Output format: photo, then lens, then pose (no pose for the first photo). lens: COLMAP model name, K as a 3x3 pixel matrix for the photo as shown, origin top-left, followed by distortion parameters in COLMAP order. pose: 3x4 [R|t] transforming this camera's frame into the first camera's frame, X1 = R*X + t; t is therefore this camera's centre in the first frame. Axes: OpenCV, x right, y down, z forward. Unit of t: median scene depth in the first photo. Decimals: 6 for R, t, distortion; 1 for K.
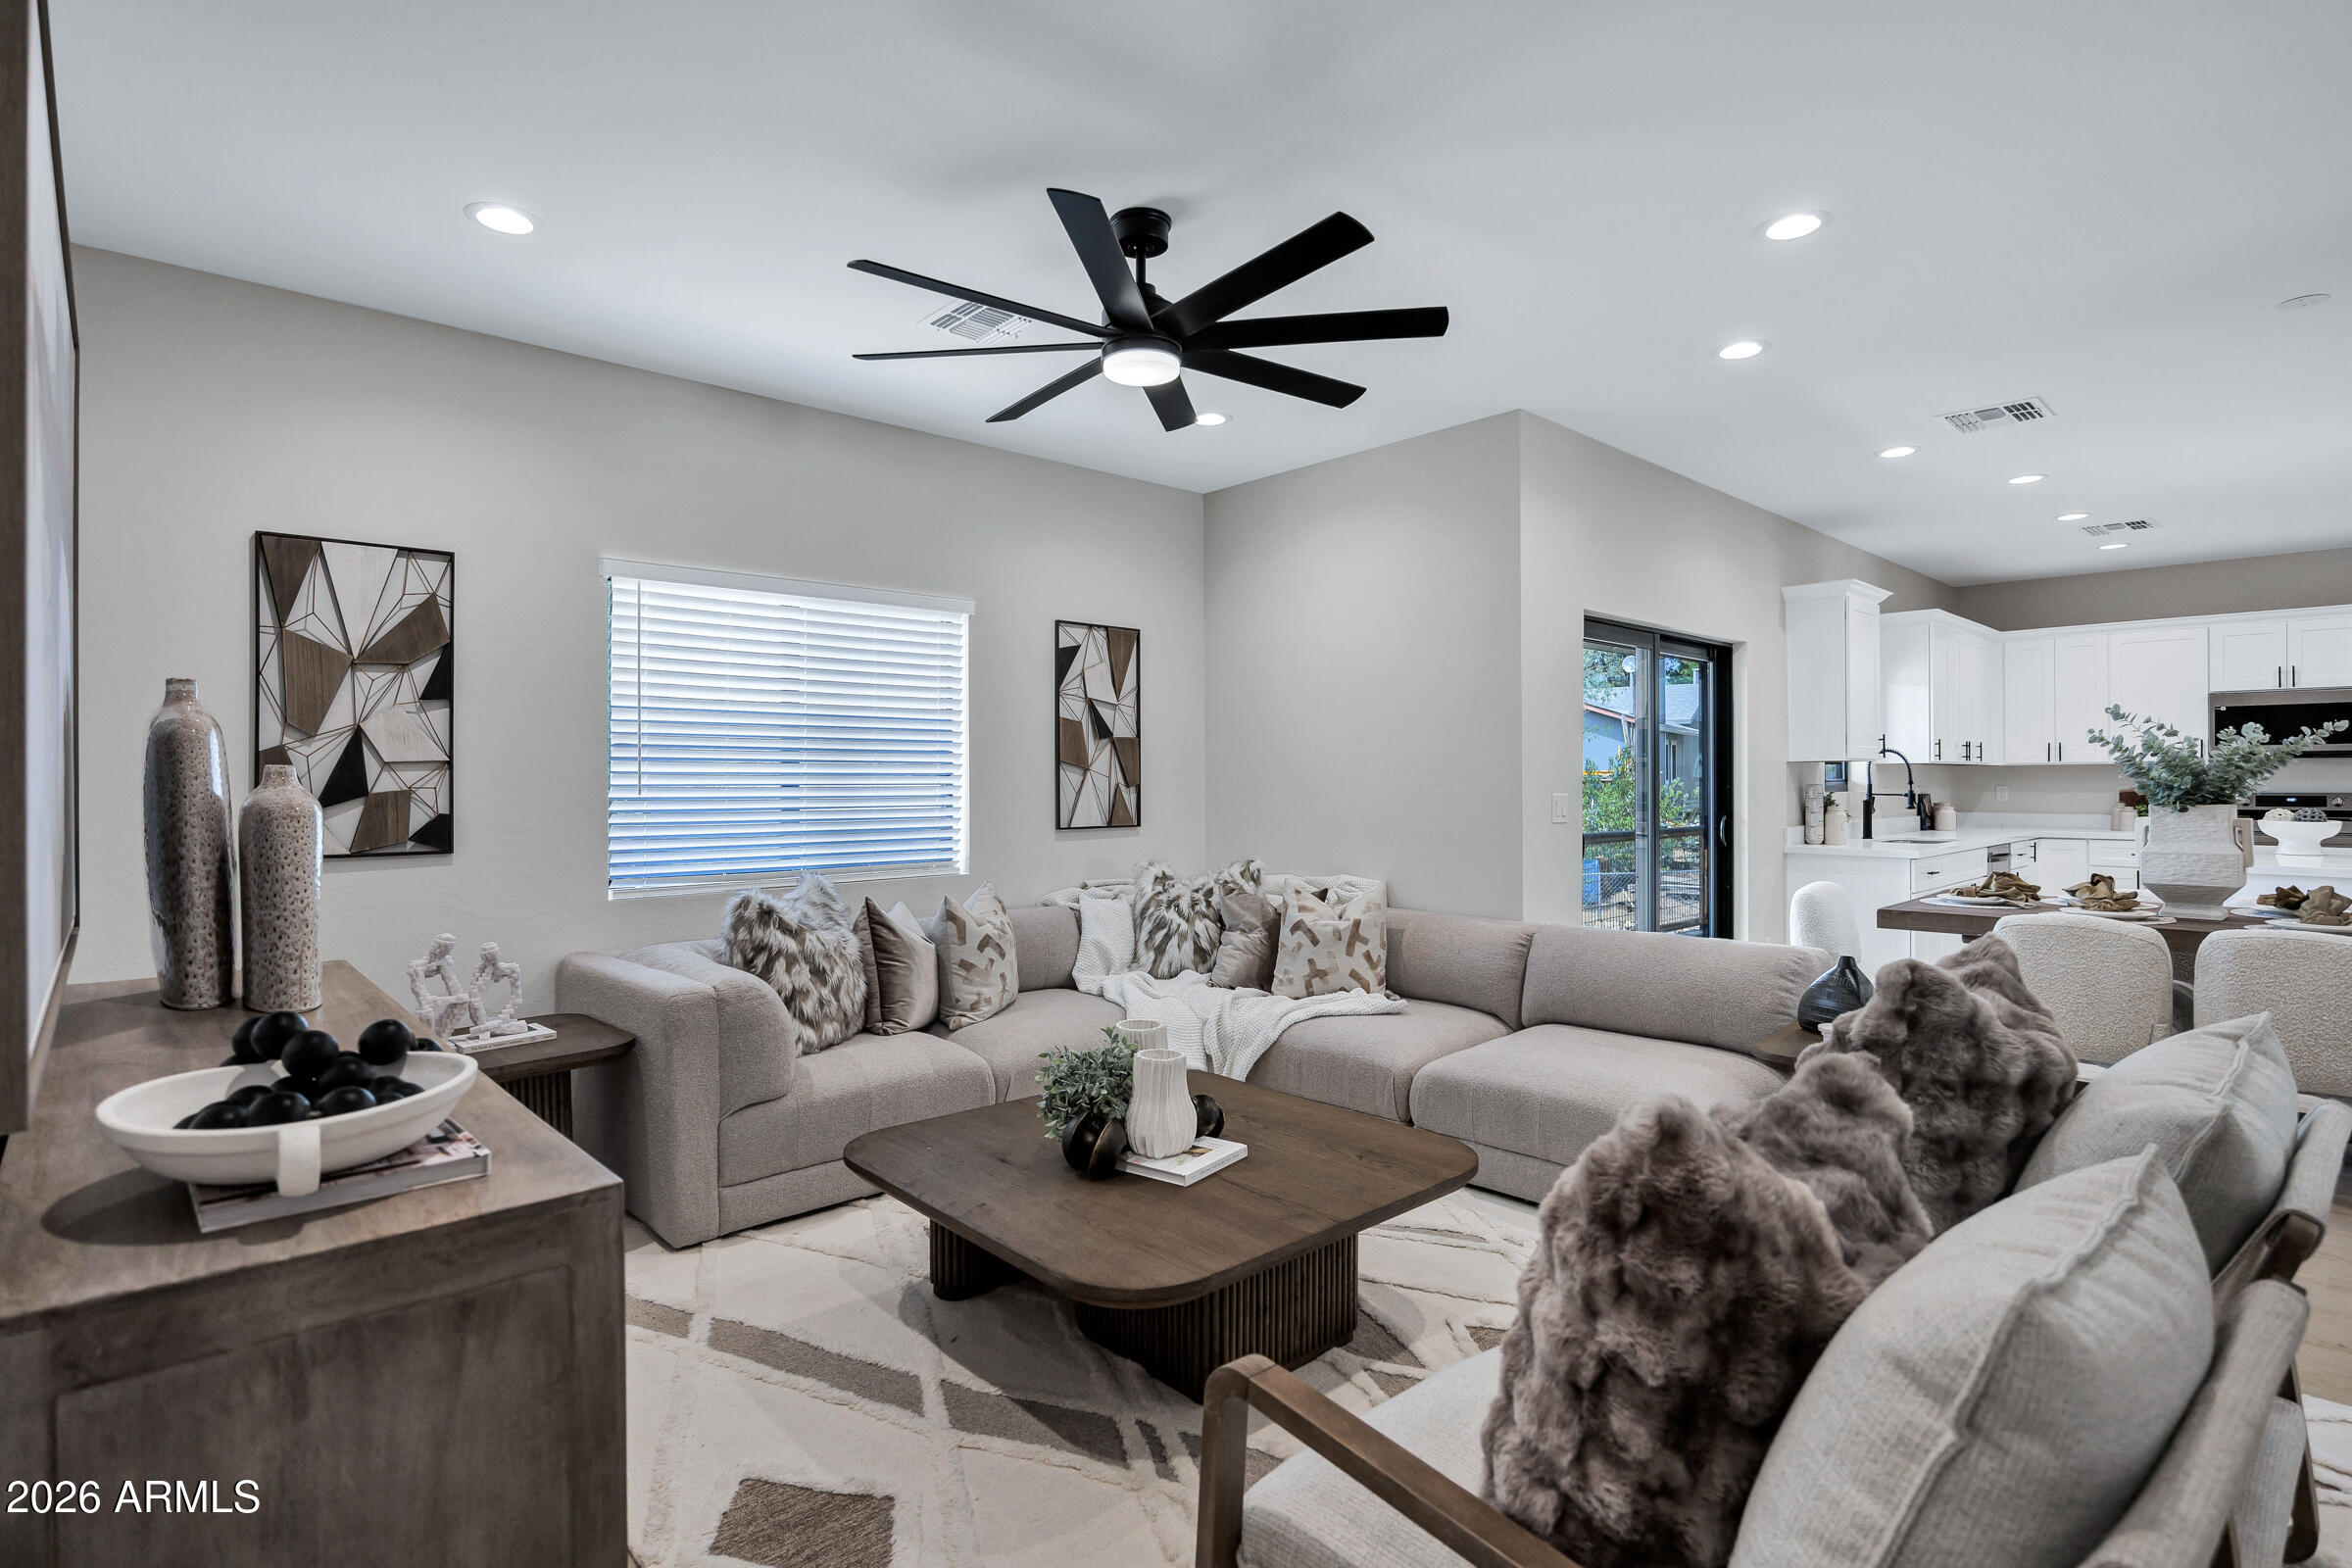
lens RADIAL K [[1159.0, 0, 1181.5], [0, 1159.0, 780.3], [0, 0, 1]] dist [-0.011290, 0.001190]
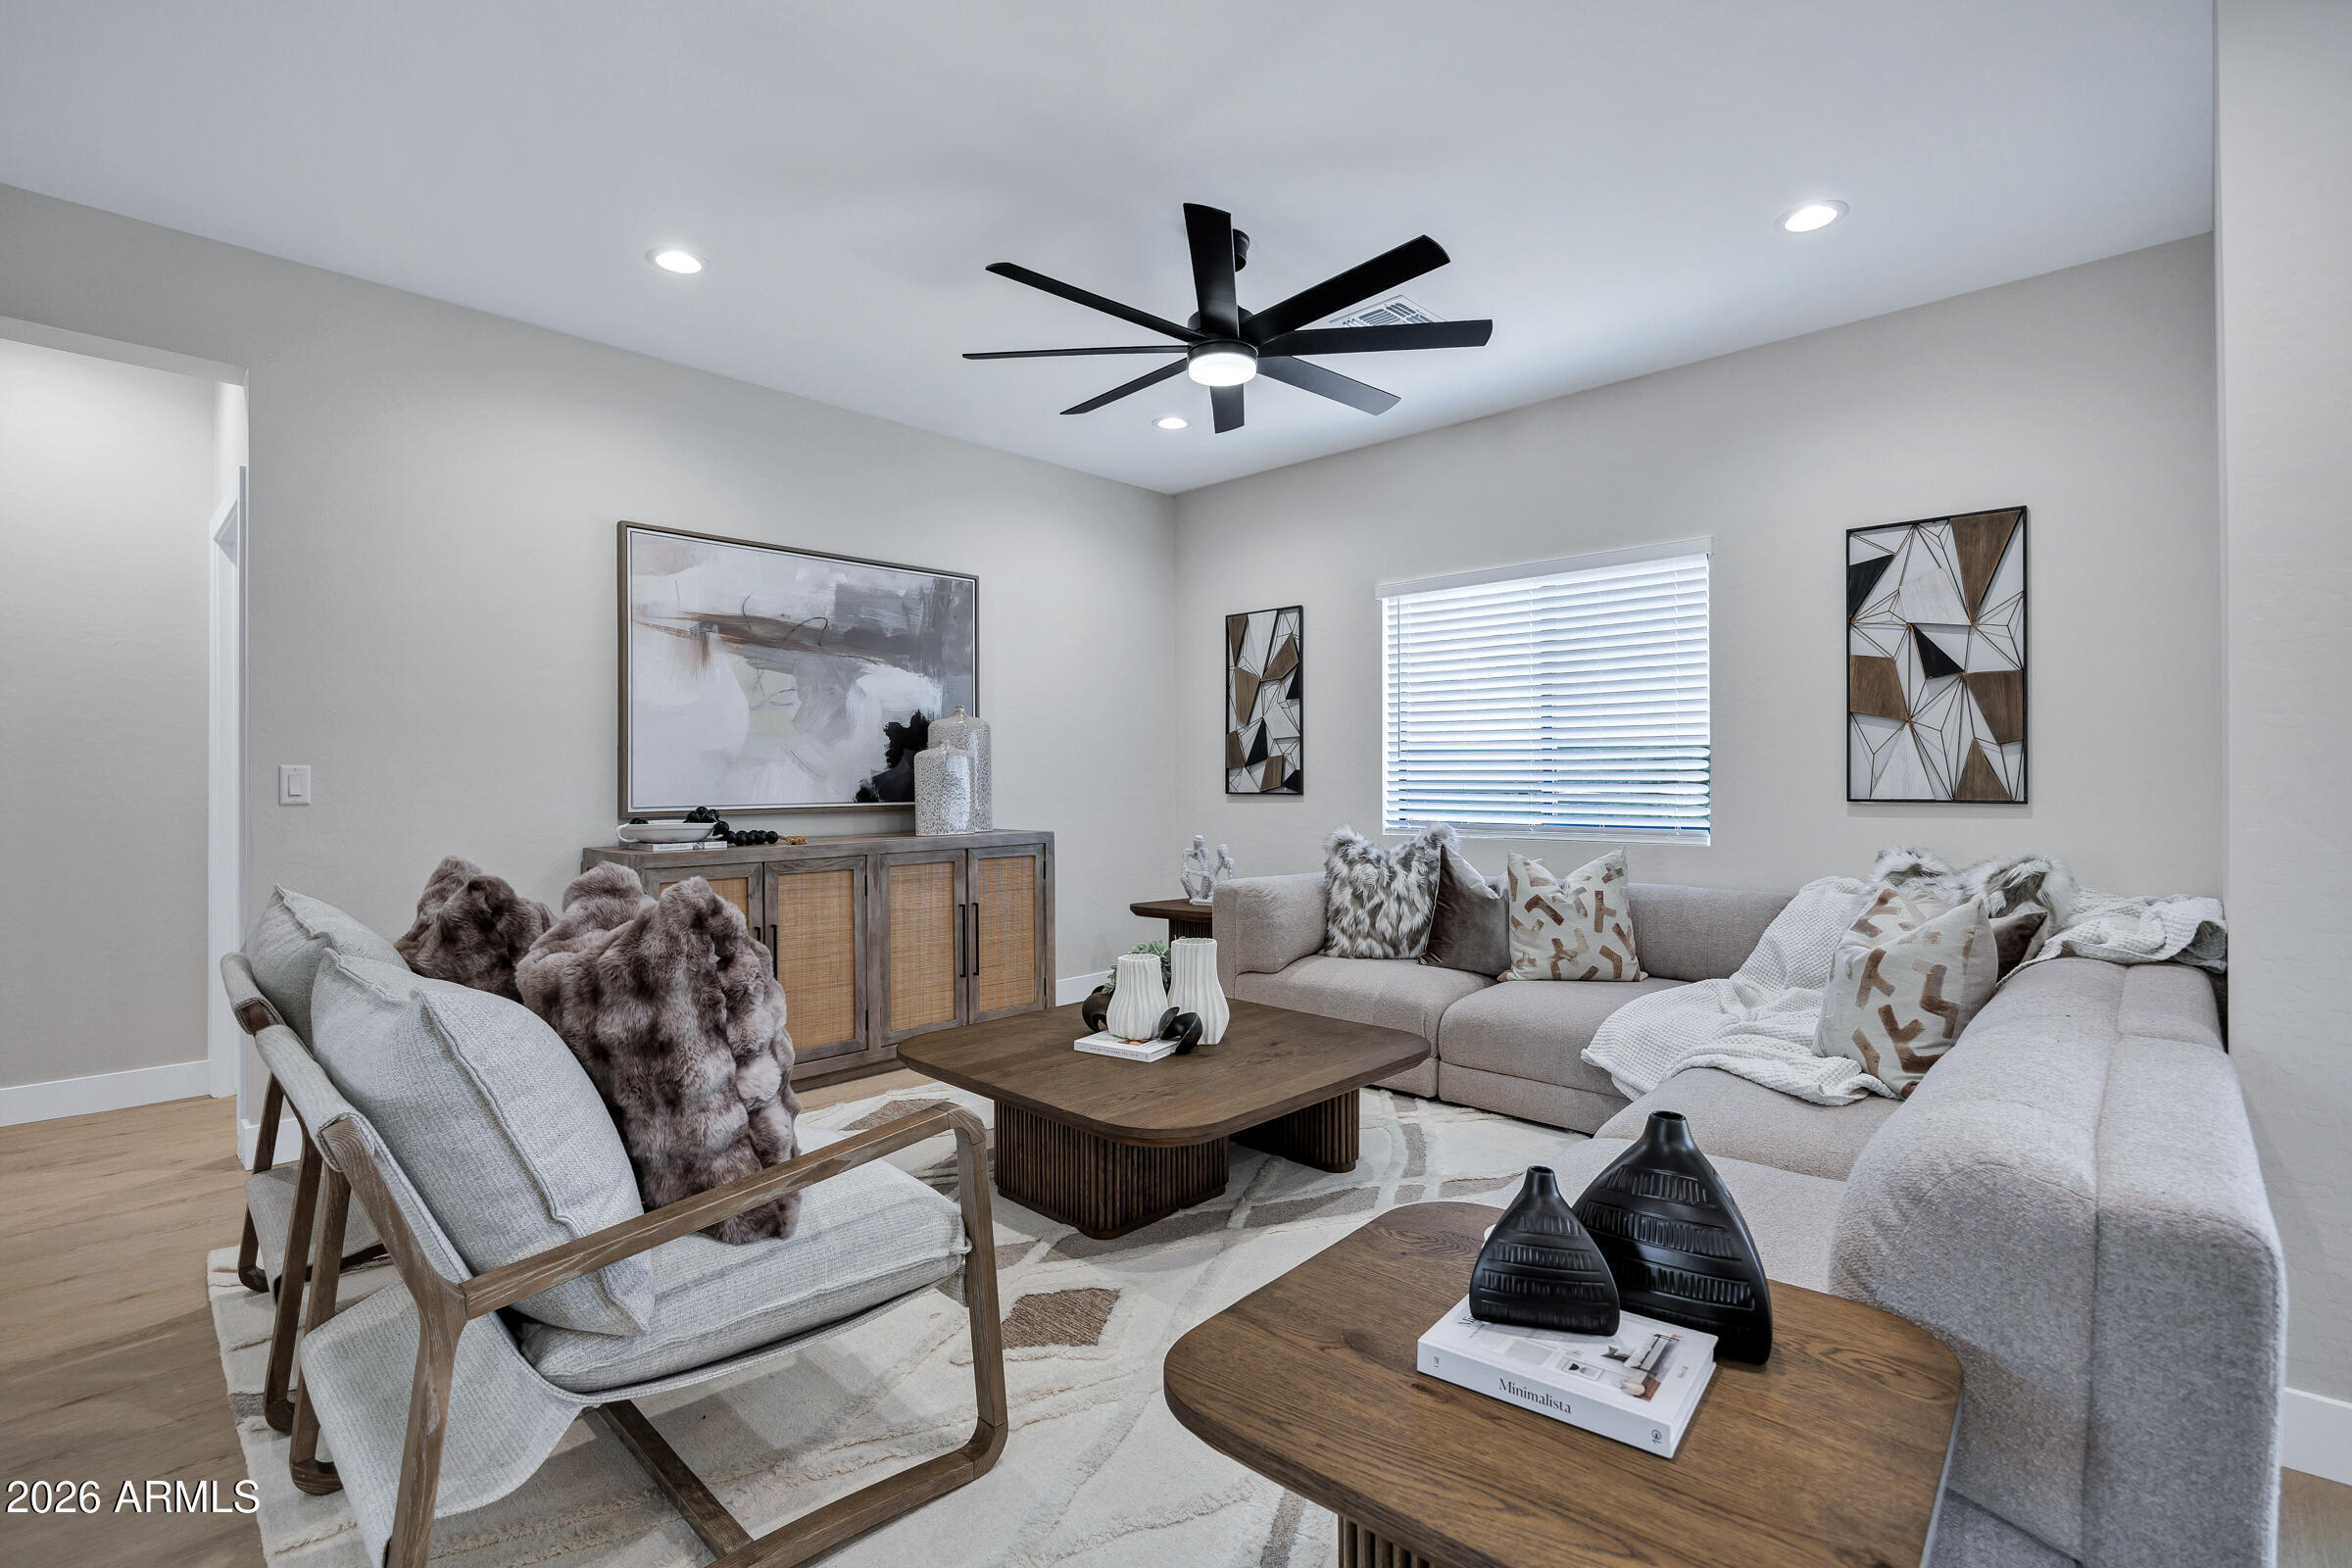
lens RADIAL K [[1077.5, 0, 1165.2], [0, 1077.5, 778.2], [0, 0, 1]] dist [-0.008574, 0.001084]
pose [[0.046877, 0.003034, -0.998896, 0.688467], [-0.000205, 0.999995, 0.003027, 0.029115], [0.998901, 0.000063, 0.046877, 0.604640]]
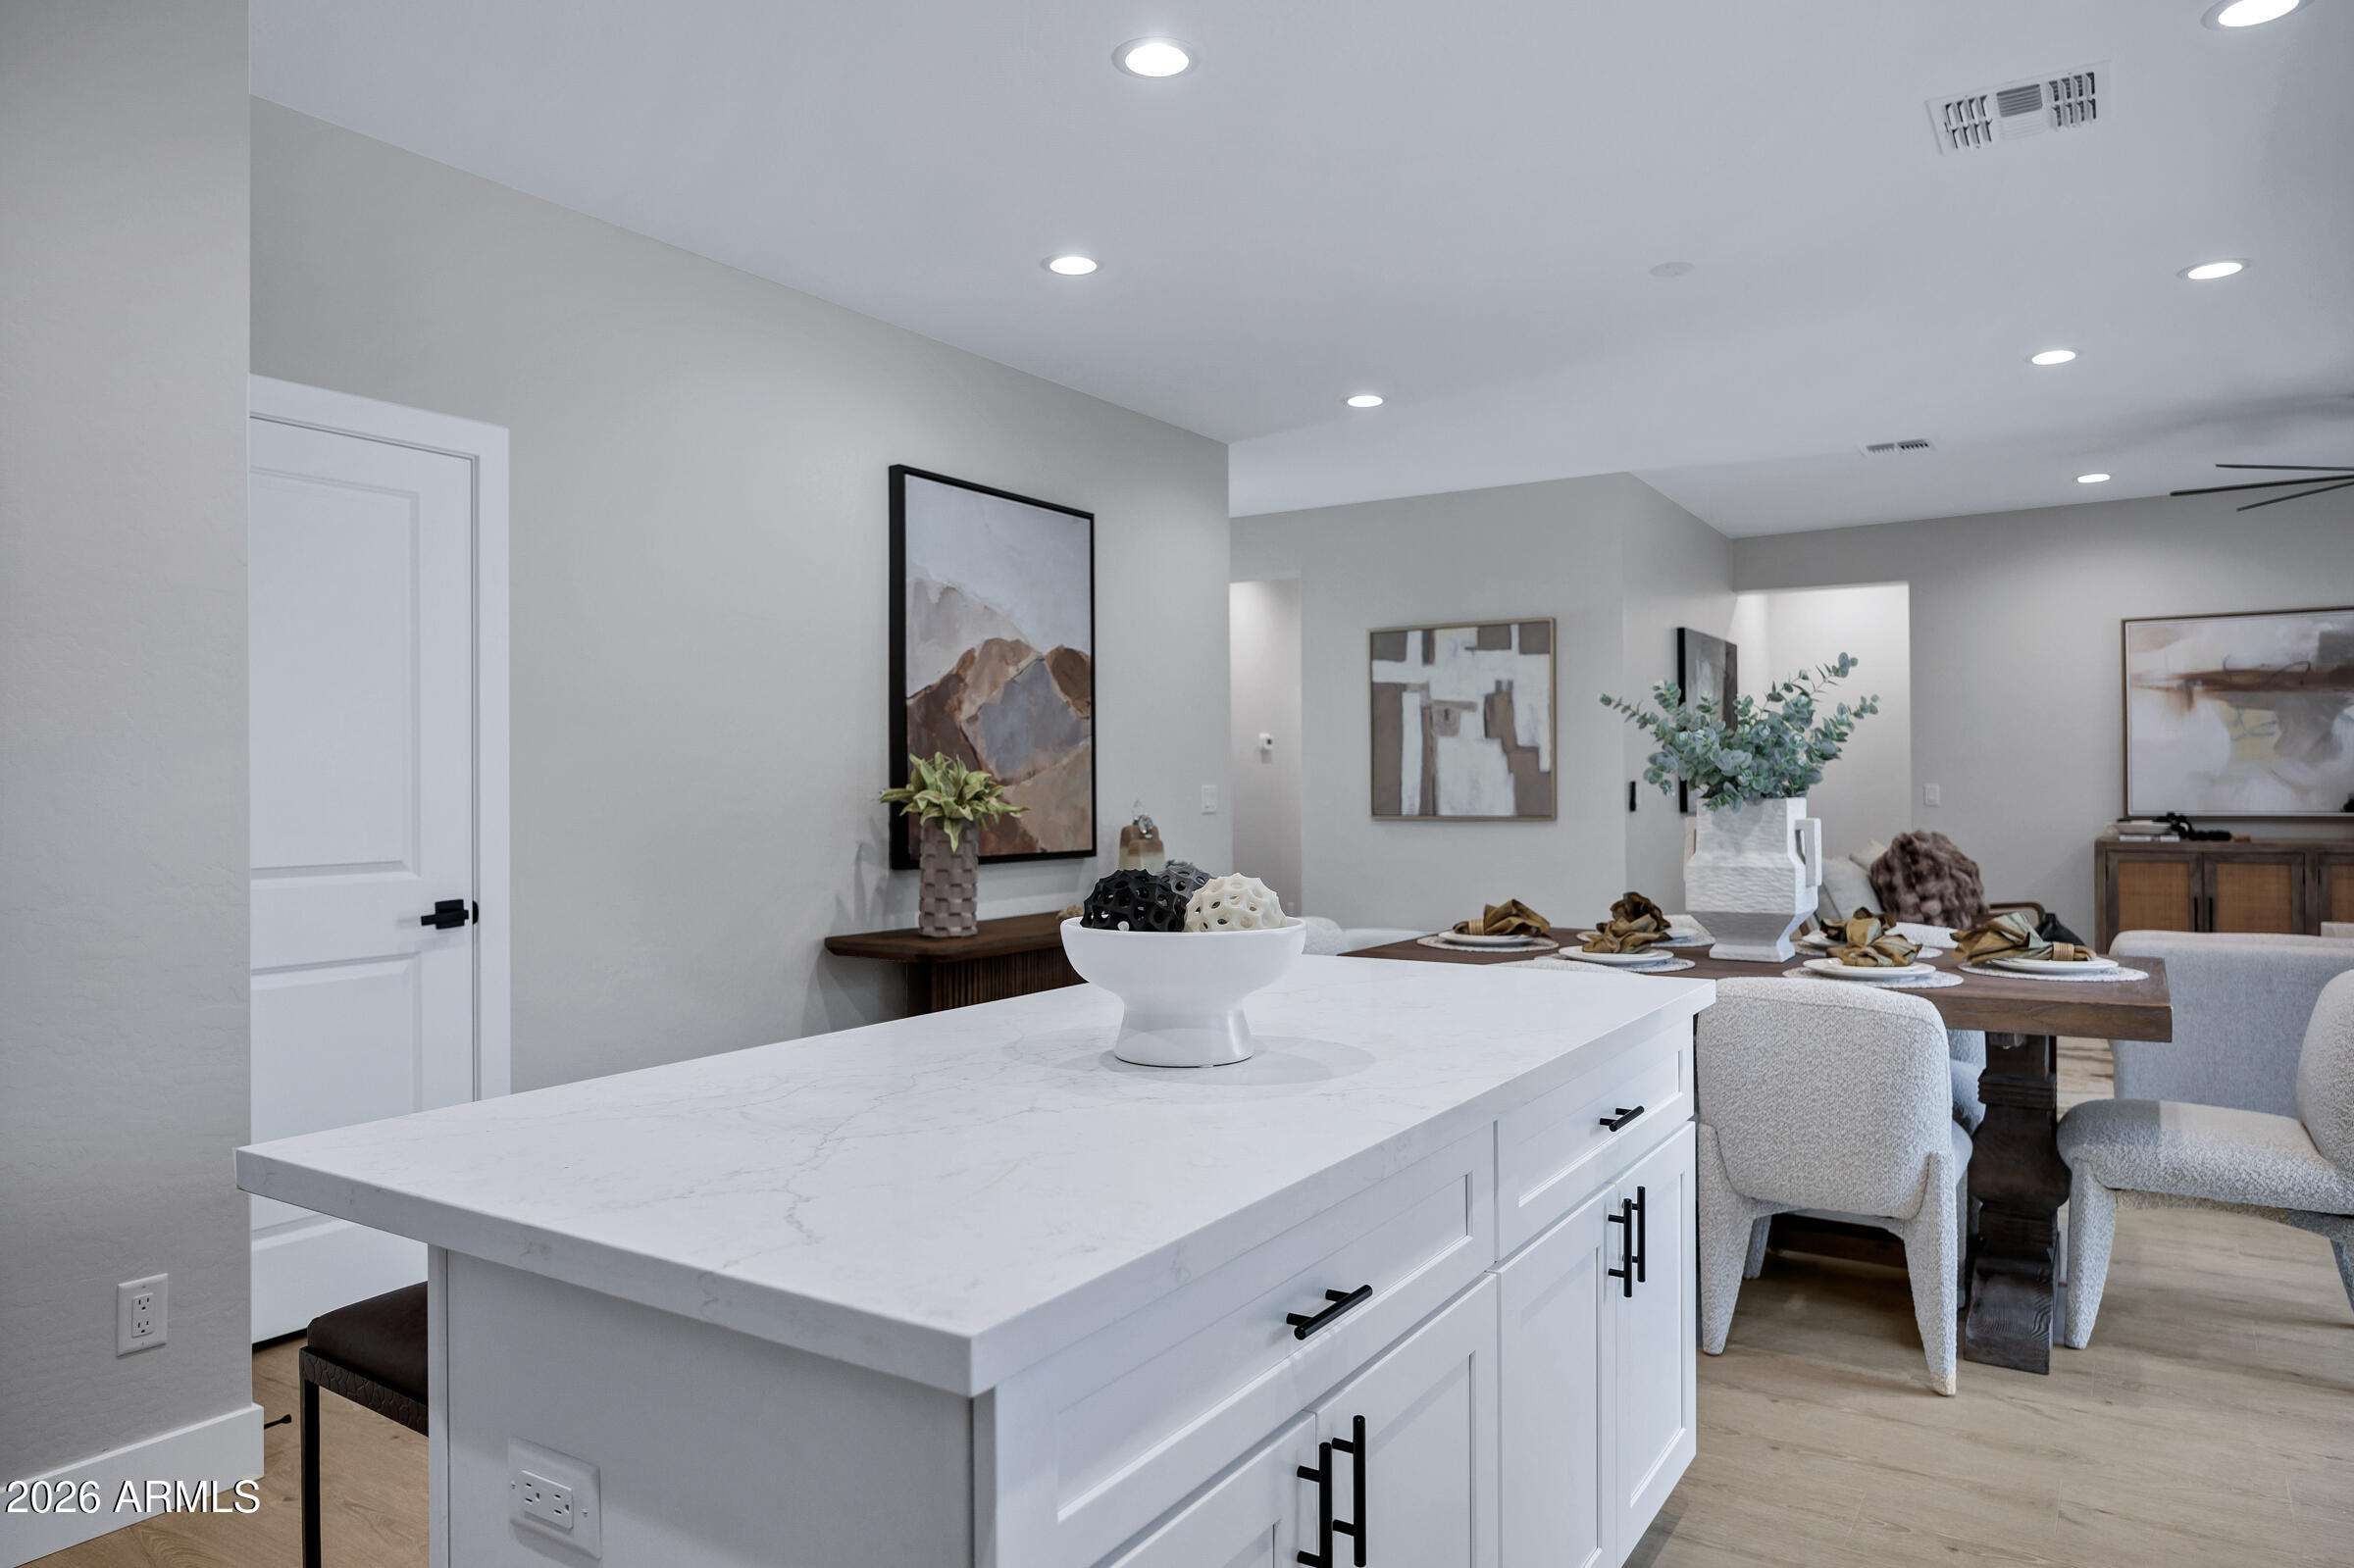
lens RADIAL K [[1524.8, 0, 1175.7], [0, 1524.8, 777.5], [0, 0, 1]] dist [0.007607, -0.003513]
pose [[-0.969186, 0.007017, -0.246229, 1.352082], [0.007371, 0.999973, -0.000516, 0.007272], [0.246219, -0.002315, -0.969212, 1.698512]]
